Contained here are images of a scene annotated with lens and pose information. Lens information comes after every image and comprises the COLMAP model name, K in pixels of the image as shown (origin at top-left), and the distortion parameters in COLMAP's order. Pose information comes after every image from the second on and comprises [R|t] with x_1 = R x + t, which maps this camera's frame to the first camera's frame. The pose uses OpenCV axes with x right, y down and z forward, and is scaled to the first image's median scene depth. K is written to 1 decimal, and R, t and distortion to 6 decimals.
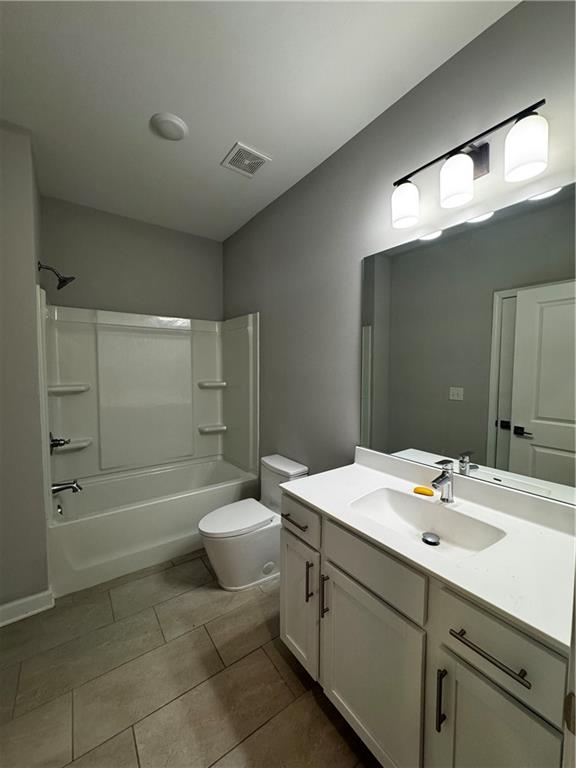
lens RADIAL K [[306.5, 0, 287.7], [0, 306.5, 385.1], [0, 0, 1]] dist [-0.001841, 0.000469]
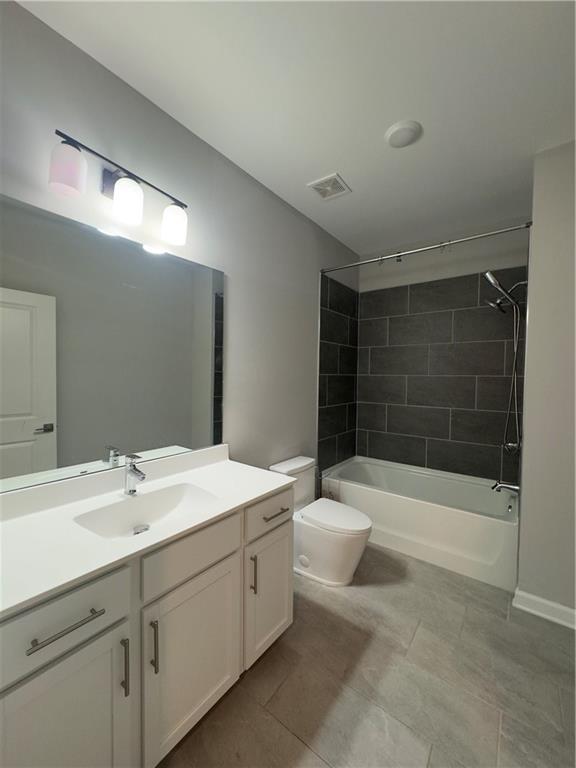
lens RADIAL K [[306.5, 0, 287.7], [0, 306.5, 385.1], [0, 0, 1]] dist [-0.001841, 0.000469]
pose [[-0.287480, -0.029916, 0.957319, -0.651508], [0.038438, 0.998346, 0.042741, -0.022405], [-0.957015, 0.049085, -0.285854, 0.762223]]
